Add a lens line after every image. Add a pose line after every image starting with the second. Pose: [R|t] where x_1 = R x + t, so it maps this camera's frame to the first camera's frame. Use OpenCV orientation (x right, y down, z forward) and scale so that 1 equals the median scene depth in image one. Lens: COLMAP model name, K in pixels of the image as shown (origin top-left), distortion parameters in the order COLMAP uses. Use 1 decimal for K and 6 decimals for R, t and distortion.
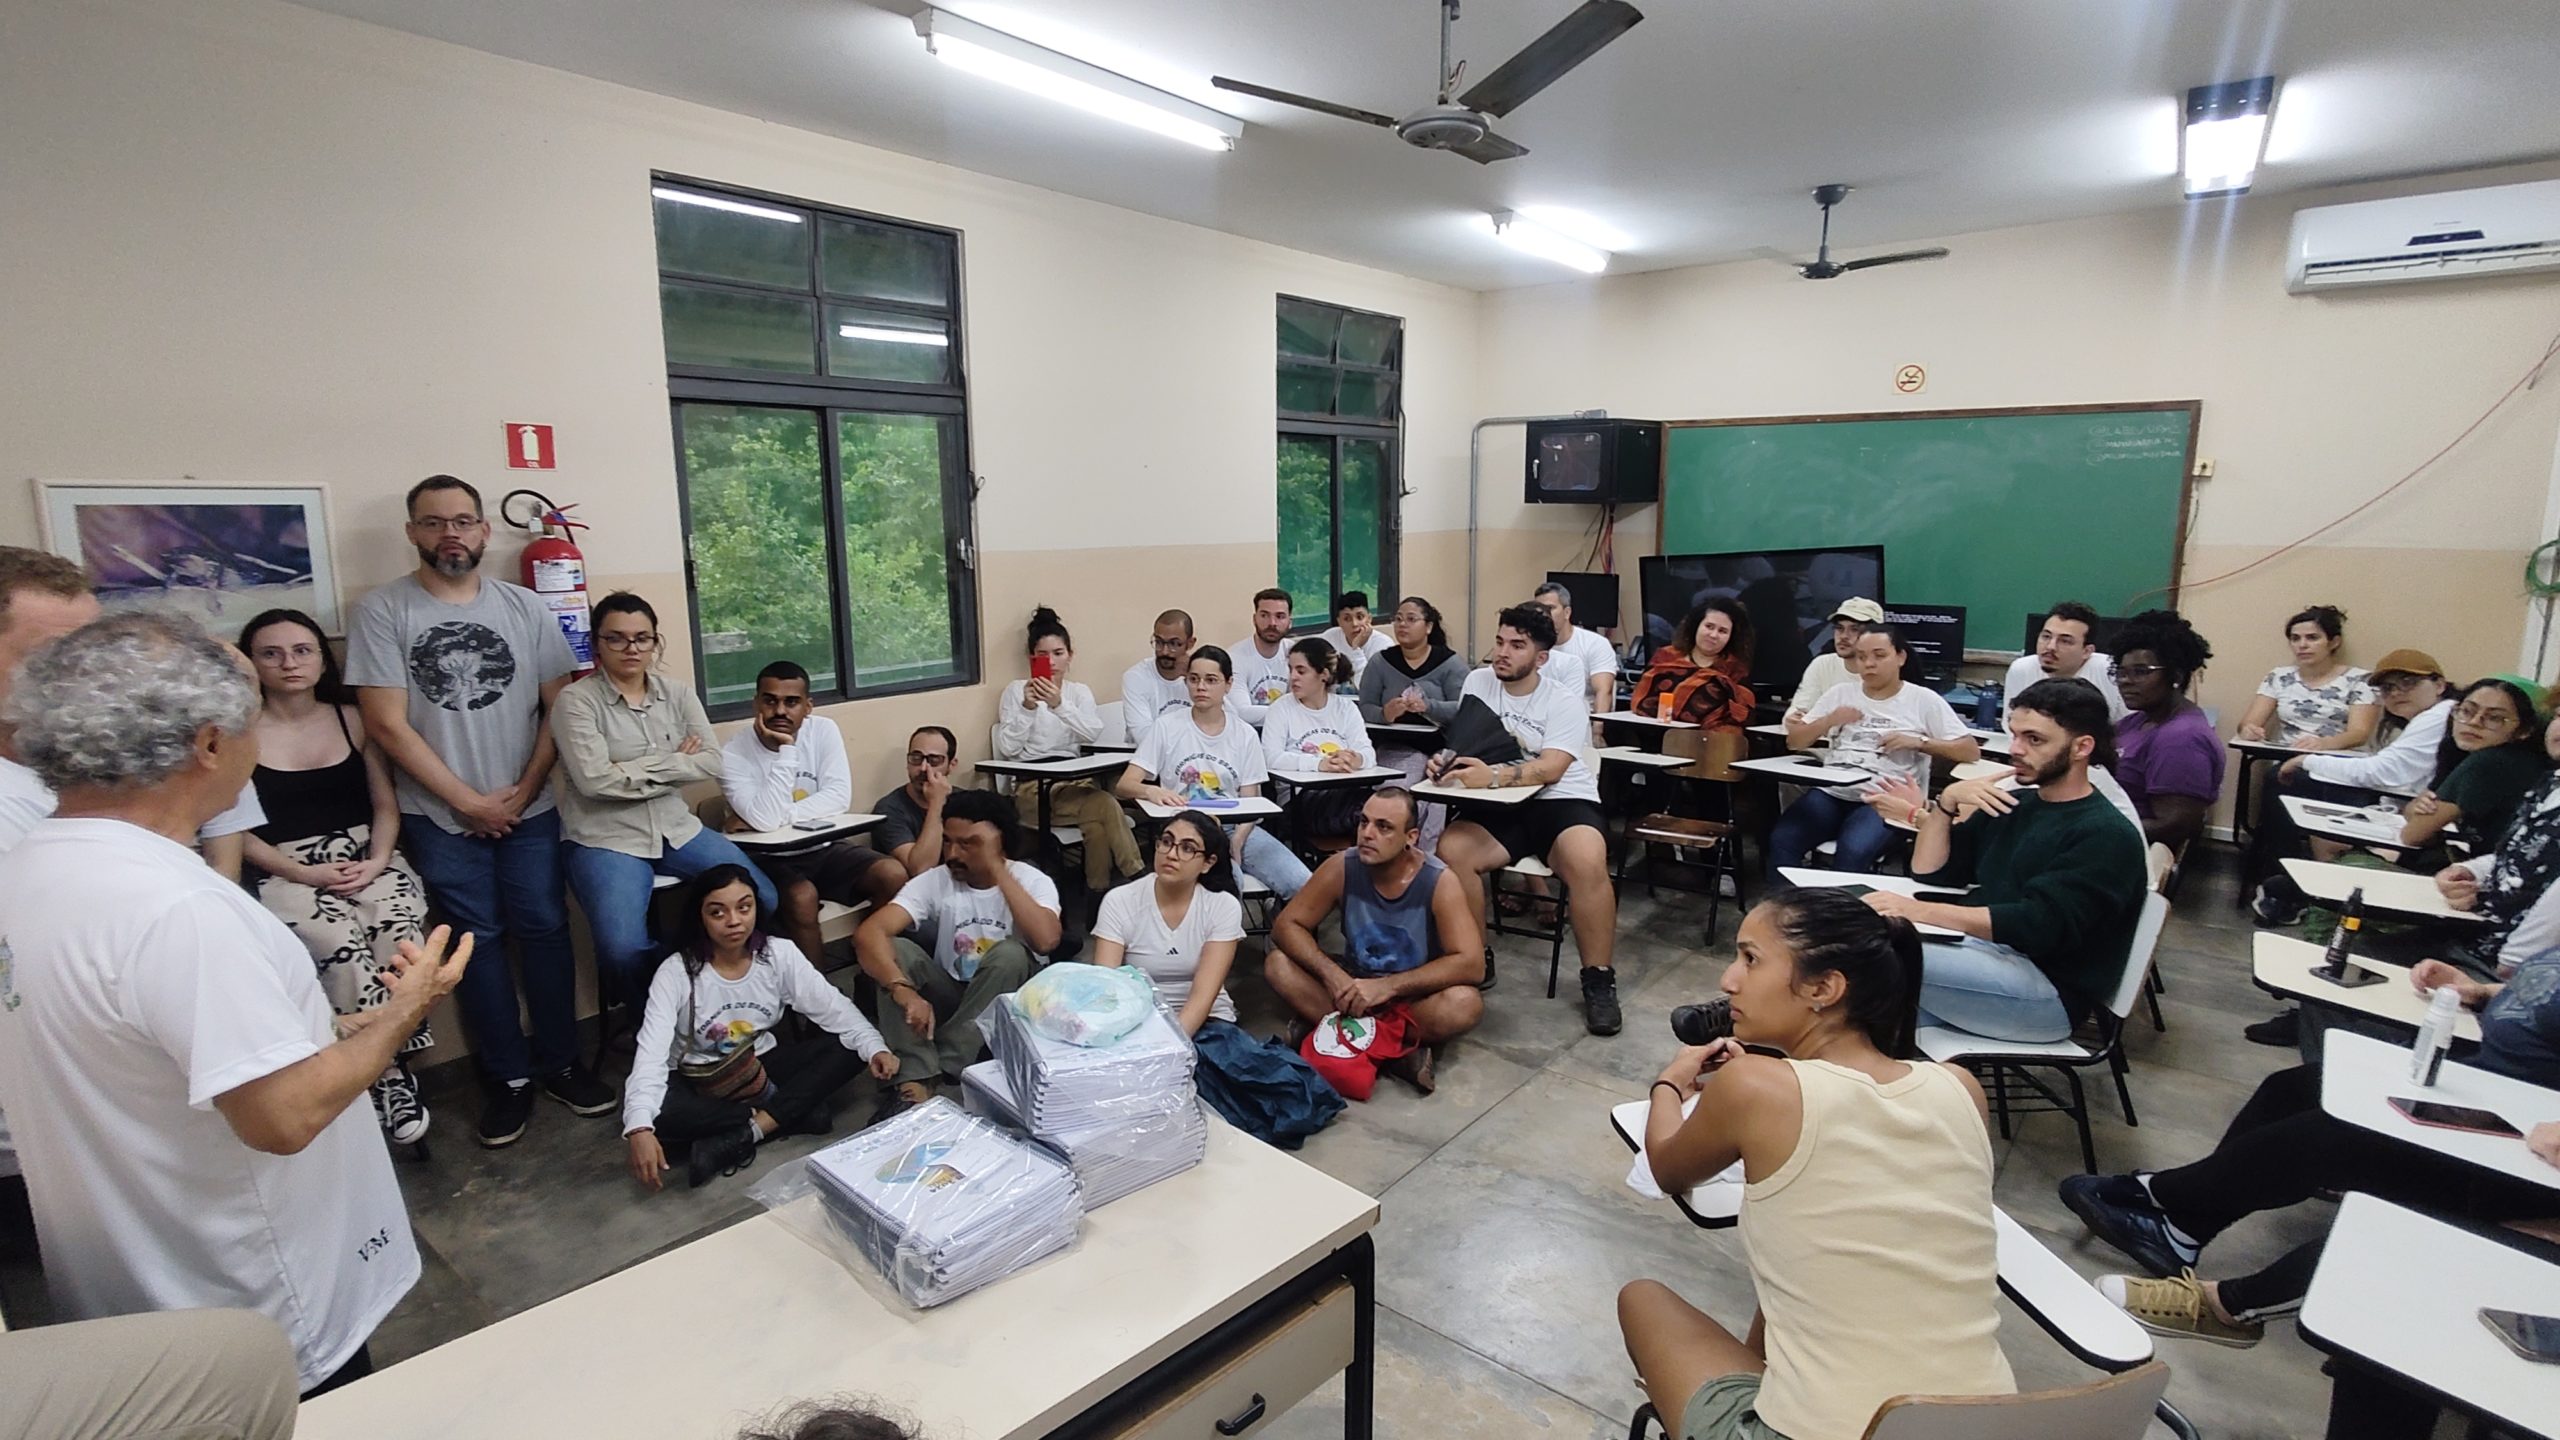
lens RADIAL K [[1277.2, 0, 1291.2], [0, 1277.2, 724.9], [0, 0, 1]] dist [-0.001712, -0.000148]
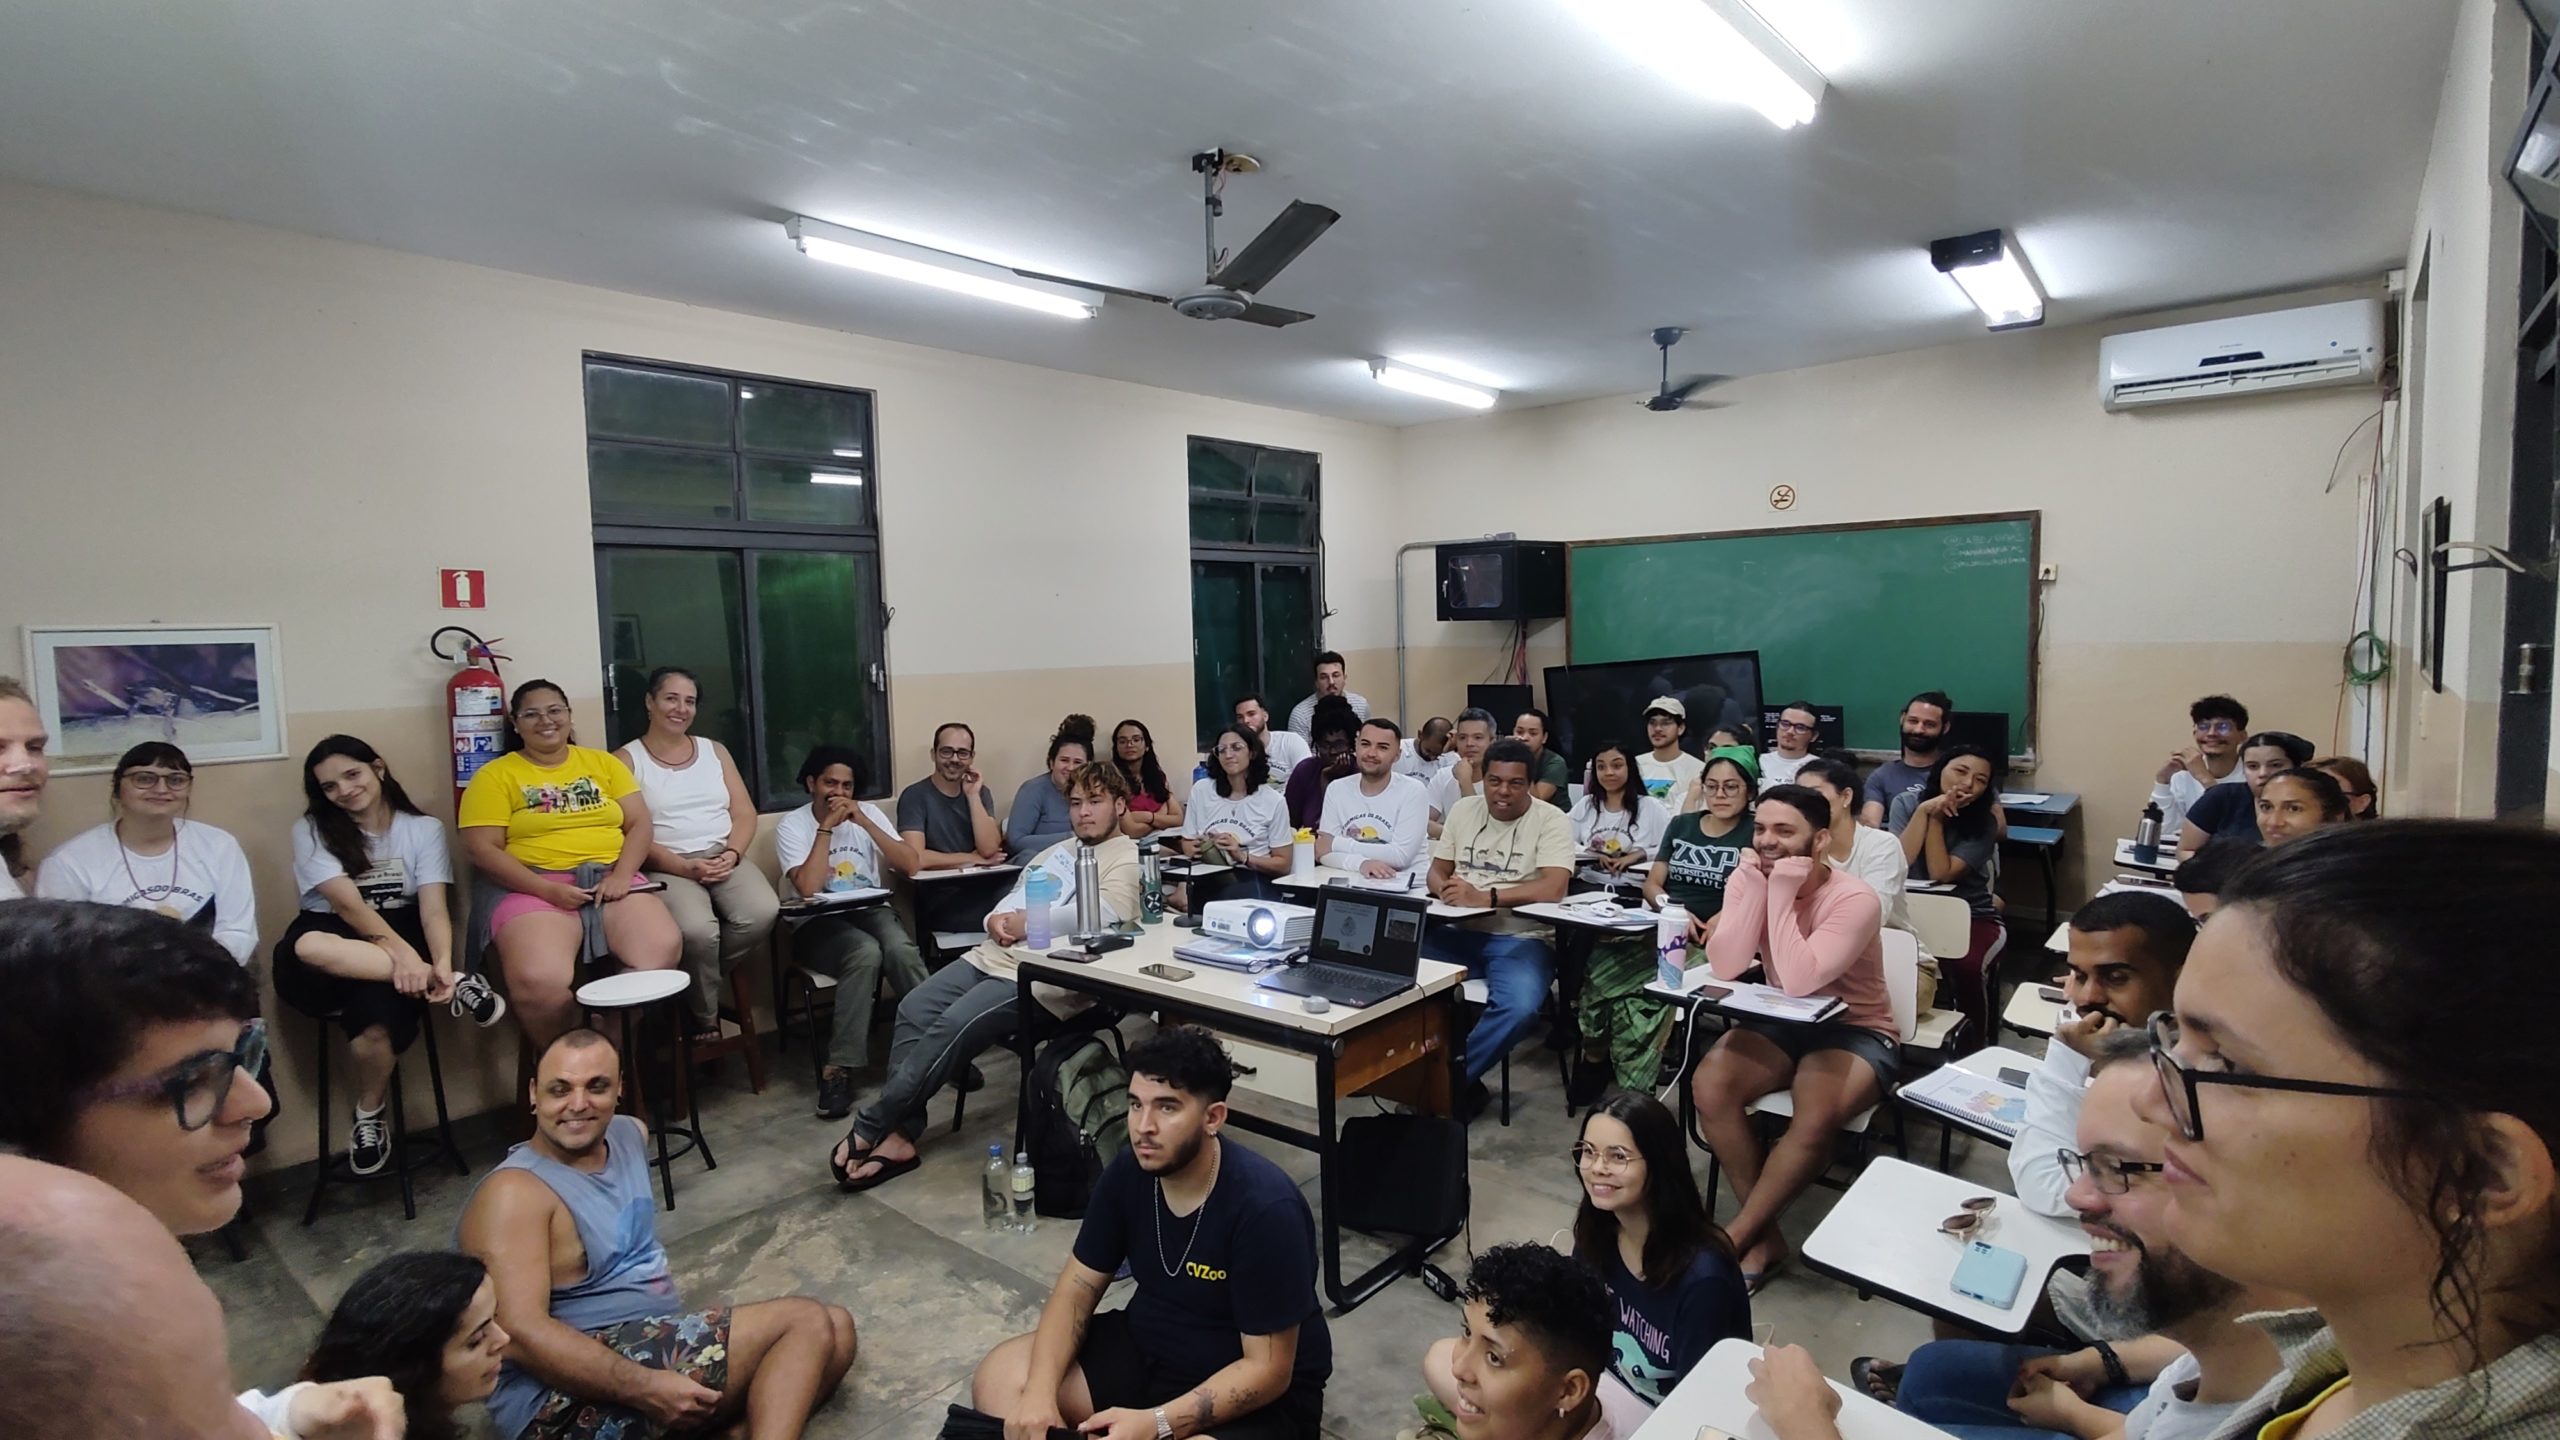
lens RADIAL K [[1277.2, 0, 1272.2], [0, 1277.2, 720.4], [0, 0, 1]] dist [-0.001712, -0.000148]
pose [[0.999474, -0.021144, -0.024572, 0.095421], [0.018562, 0.994719, -0.100945, 0.016865], [0.026577, 0.100436, 0.994589, -0.063780]]
